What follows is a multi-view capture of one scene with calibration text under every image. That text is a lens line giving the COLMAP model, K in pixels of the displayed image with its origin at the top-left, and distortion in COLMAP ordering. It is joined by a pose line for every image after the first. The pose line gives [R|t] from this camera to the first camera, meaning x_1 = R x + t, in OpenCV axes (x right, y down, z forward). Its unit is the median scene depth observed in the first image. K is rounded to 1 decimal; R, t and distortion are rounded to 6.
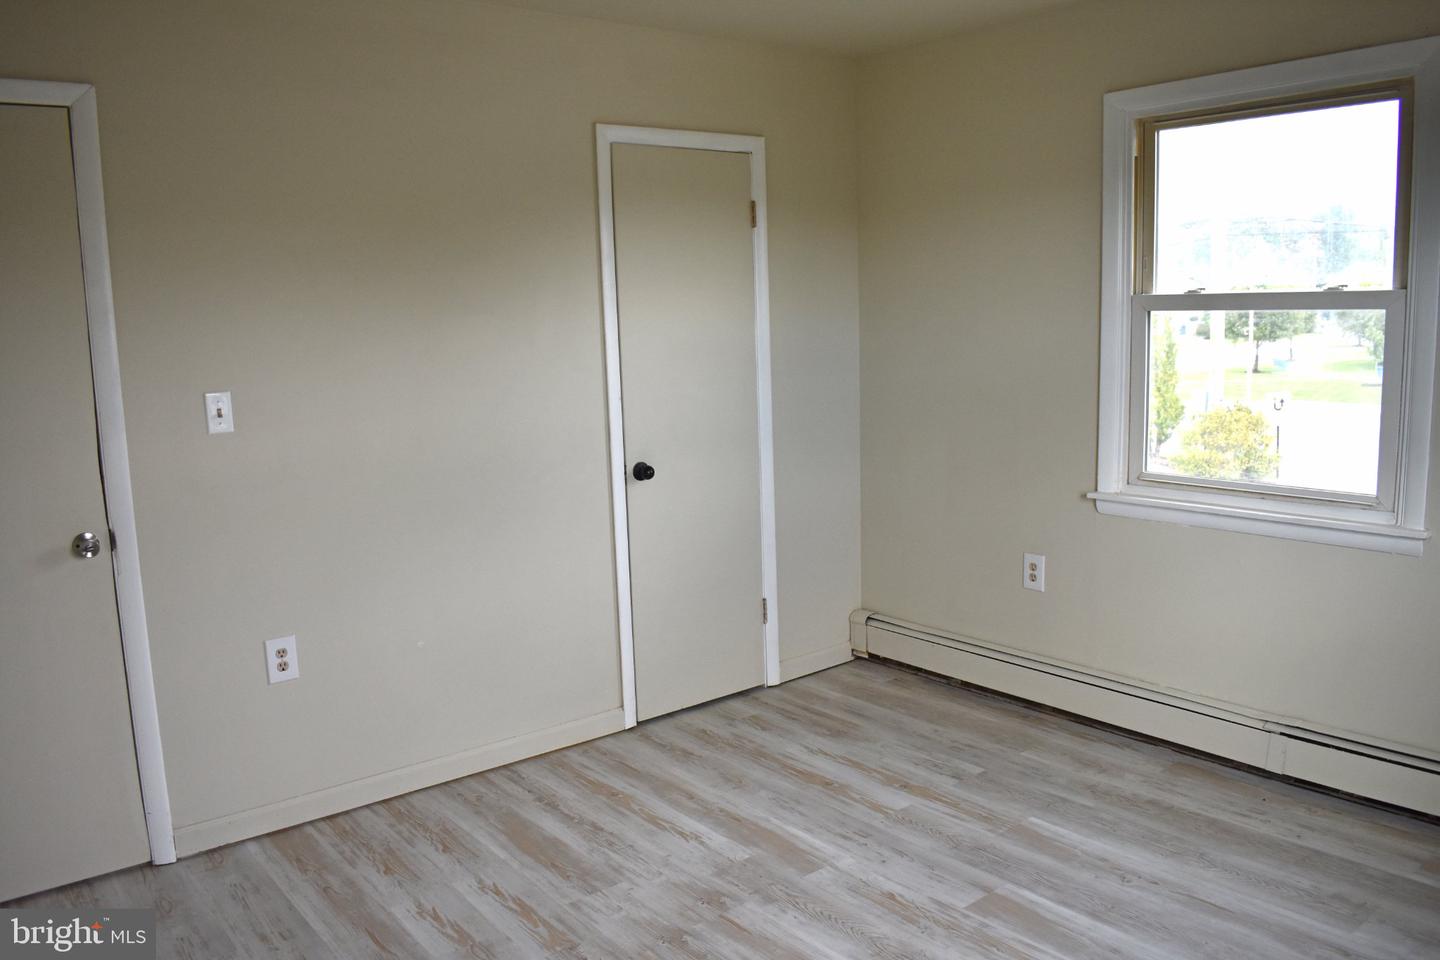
lens RADIAL K [[1122.6, 0, 720.0], [0, 1122.6, 480.0], [0, 0, 1]] dist [-0.092472, 0.010540]
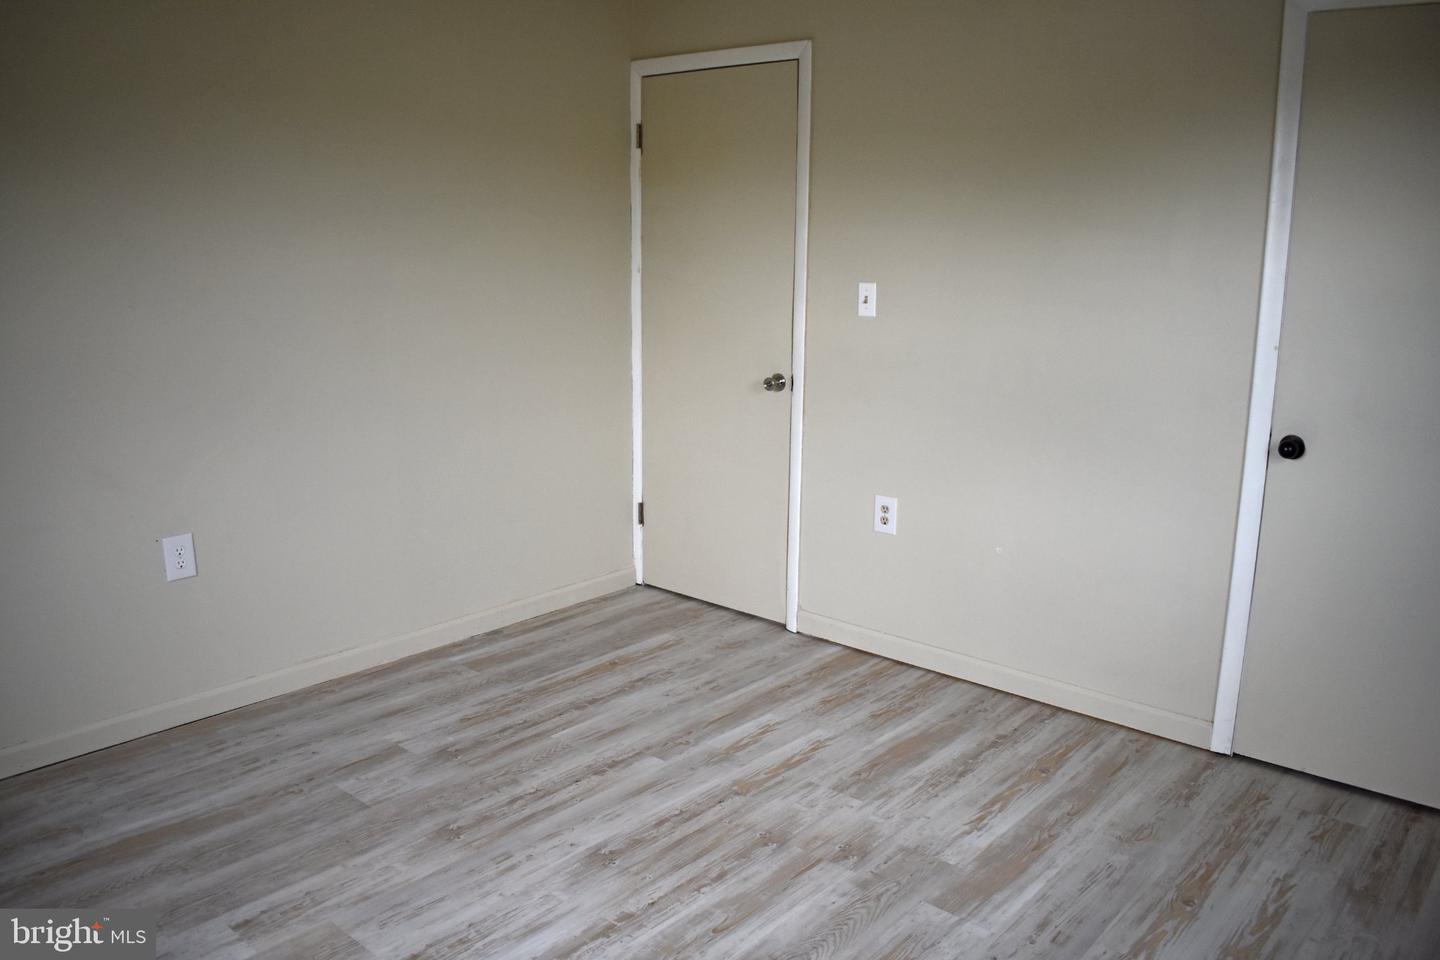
lens RADIAL K [[1136.1, 0, 720.0], [0, 1136.1, 480.0], [0, 0, 1]] dist [-0.091352, -0.002614]
pose [[0.174227, 0.243924, -0.954016, 0.726007], [-0.156770, 0.963348, 0.217680, -0.110434], [0.972146, 0.111635, 0.206081, 0.576981]]
